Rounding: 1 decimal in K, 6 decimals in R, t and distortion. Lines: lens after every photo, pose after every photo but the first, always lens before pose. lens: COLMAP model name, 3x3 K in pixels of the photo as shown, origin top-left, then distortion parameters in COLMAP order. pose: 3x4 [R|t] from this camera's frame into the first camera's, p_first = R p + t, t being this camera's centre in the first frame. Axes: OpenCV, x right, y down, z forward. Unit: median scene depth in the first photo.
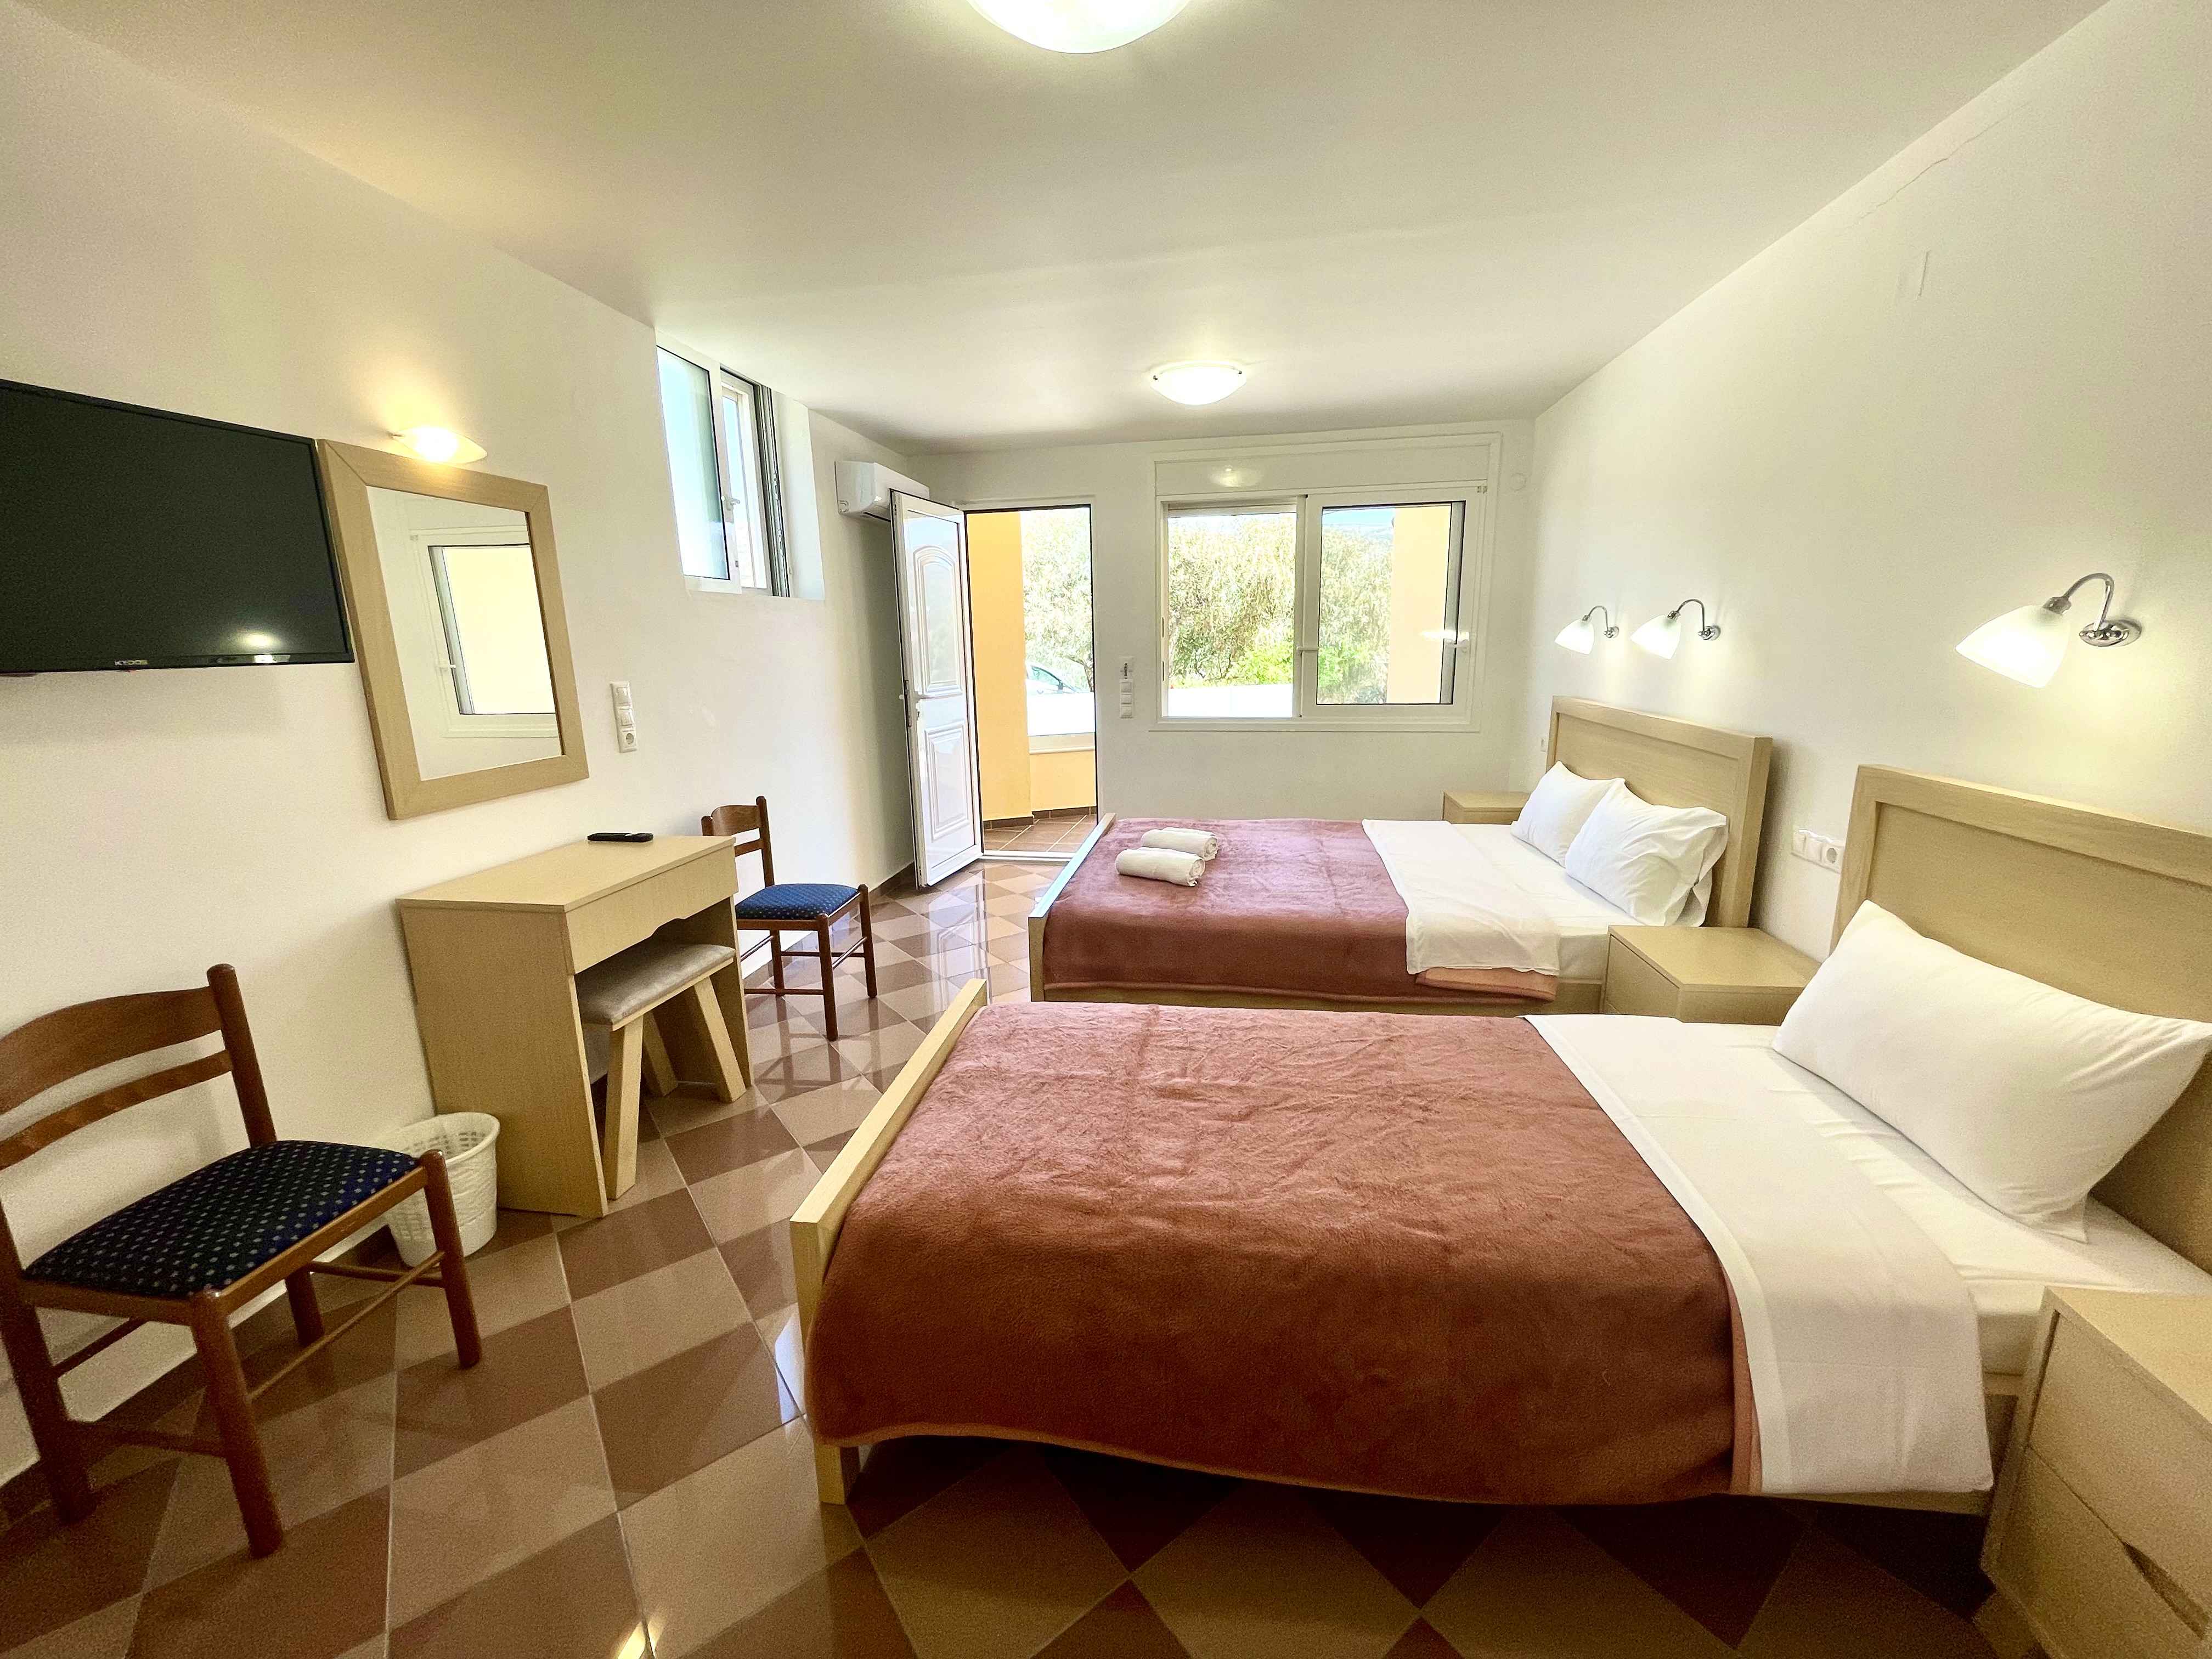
lens RADIAL K [[884.8, 0, 1106.0], [0, 884.8, 829.5], [0, 0, 1]] dist [-0.000070, 0.000078]
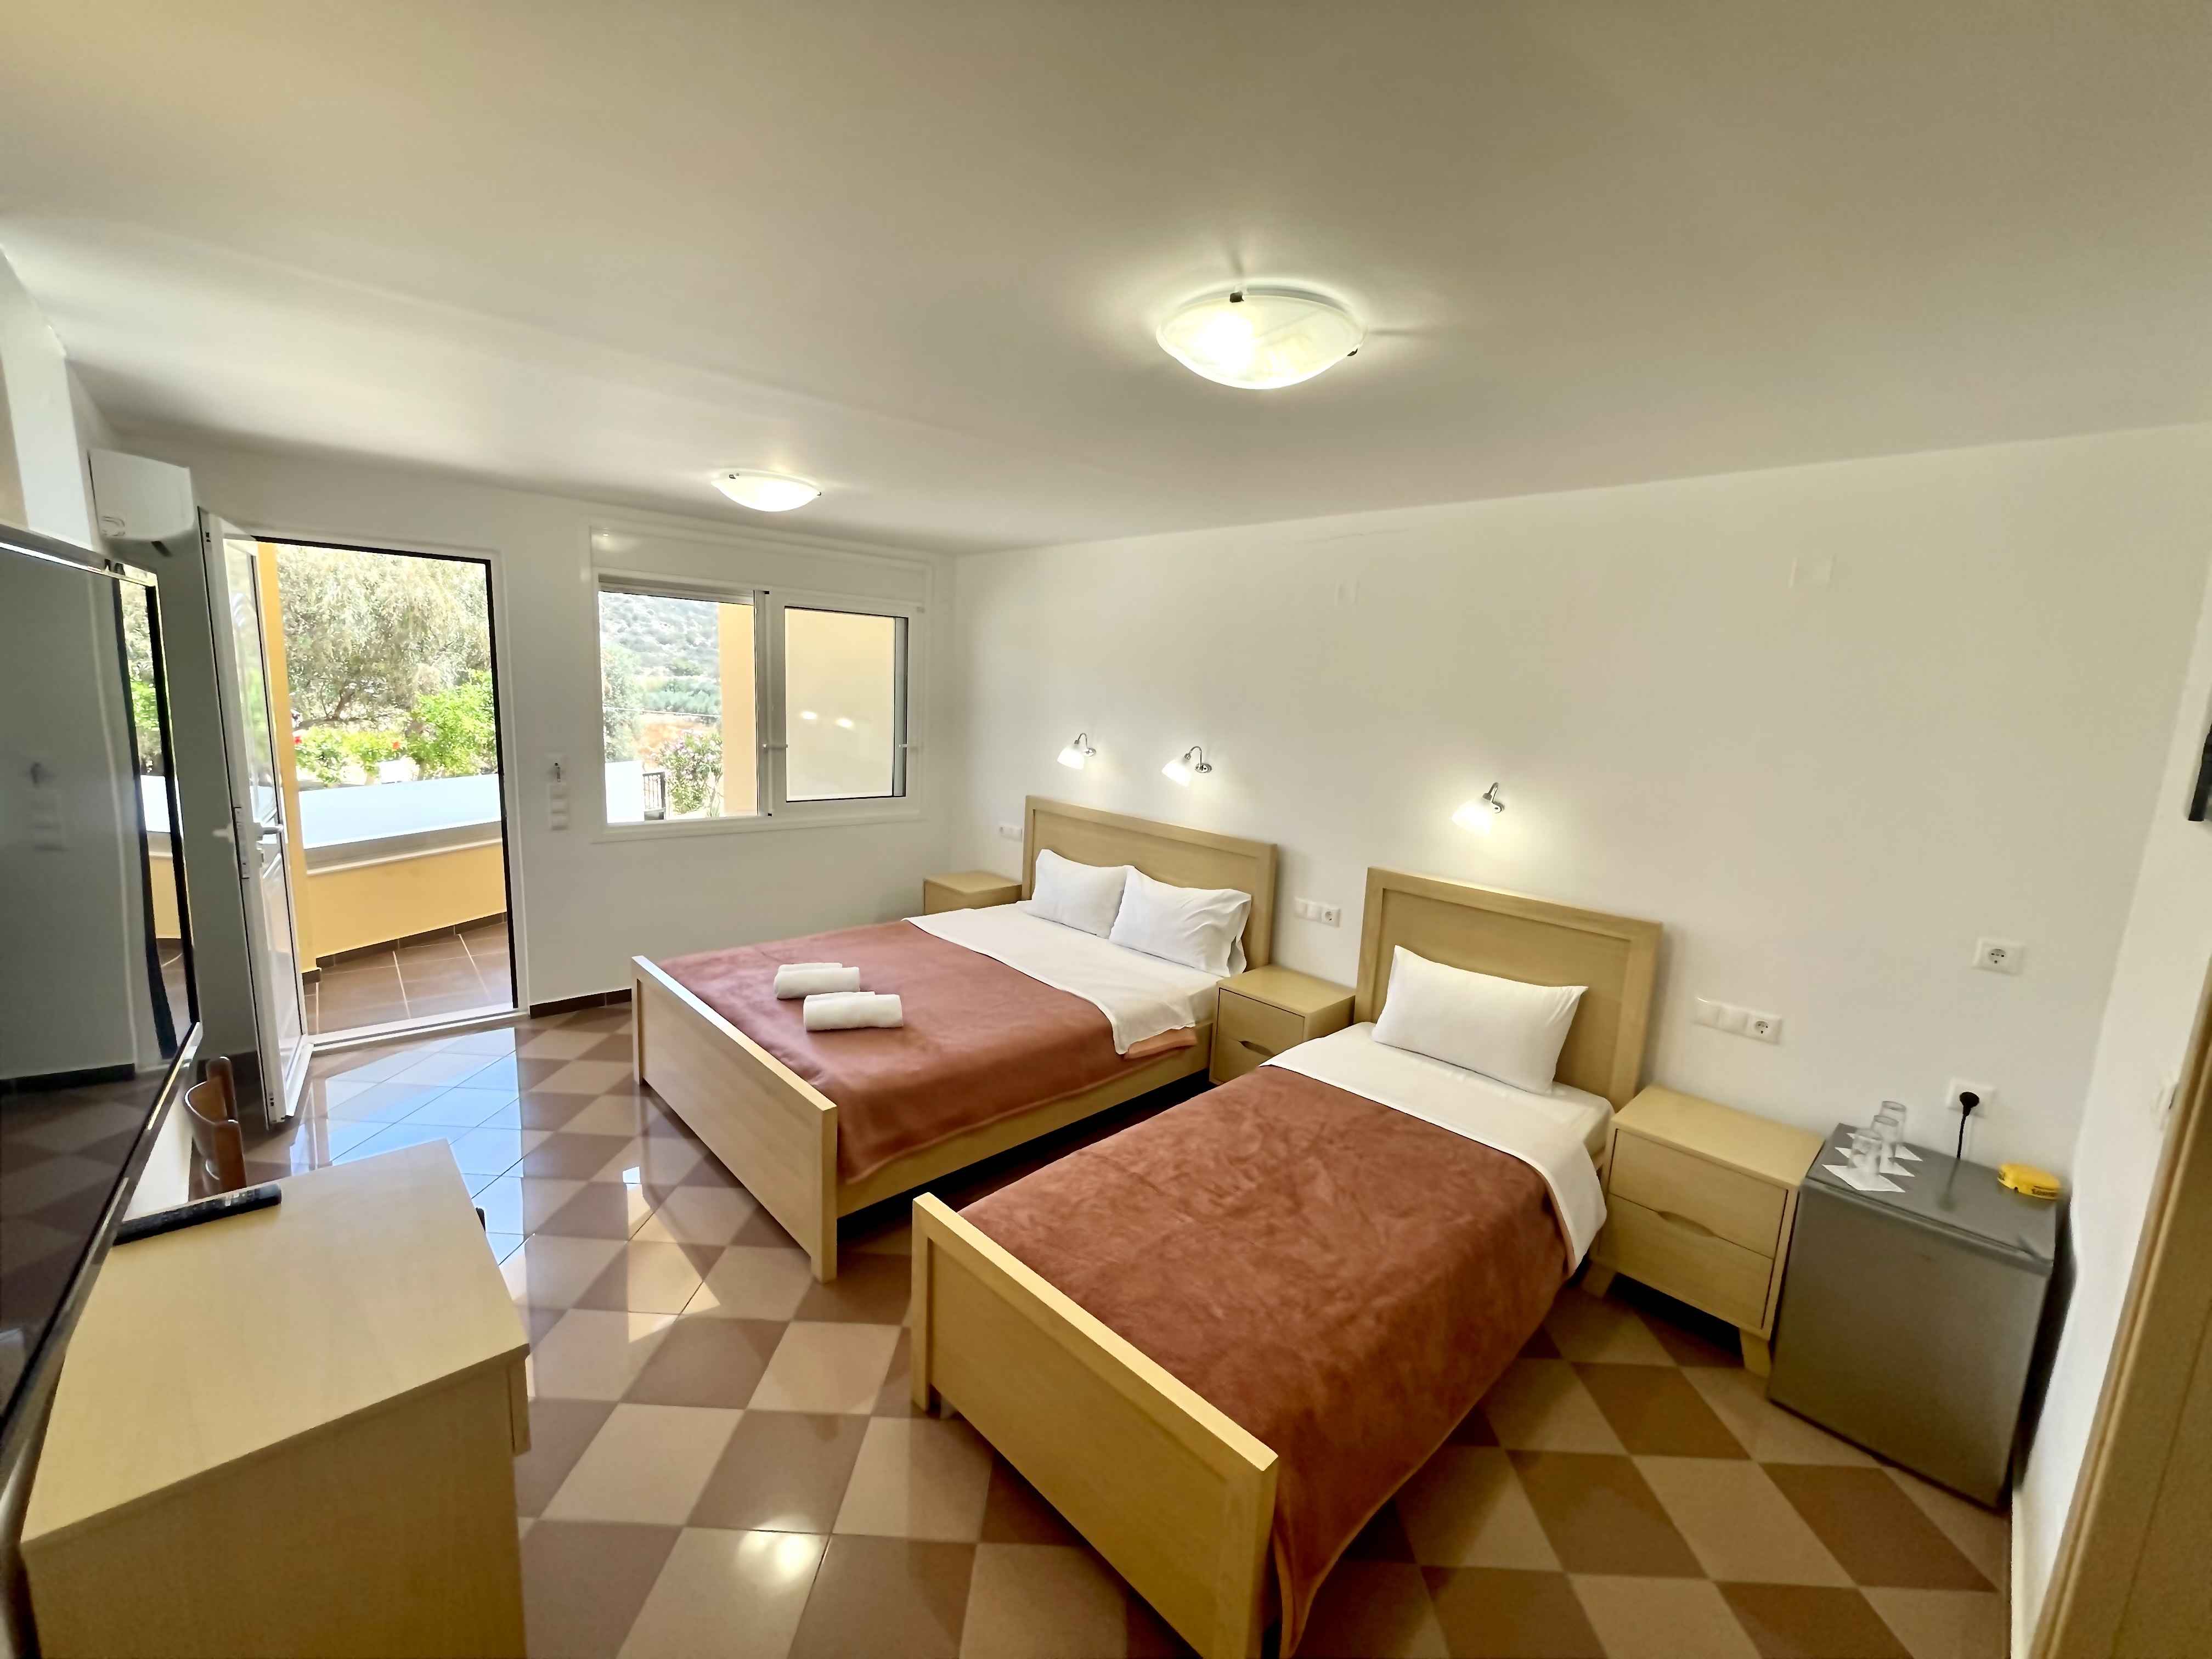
lens RADIAL K [[896.1, 0, 1106.0], [0, 896.1, 829.5], [0, 0, 1]] dist [0.000793, 0.000013]
pose [[0.621274, -0.081228, 0.779372, -0.604431], [0.110757, 0.993730, 0.015278, -0.166798], [-0.775726, 0.076829, 0.626375, 0.208649]]
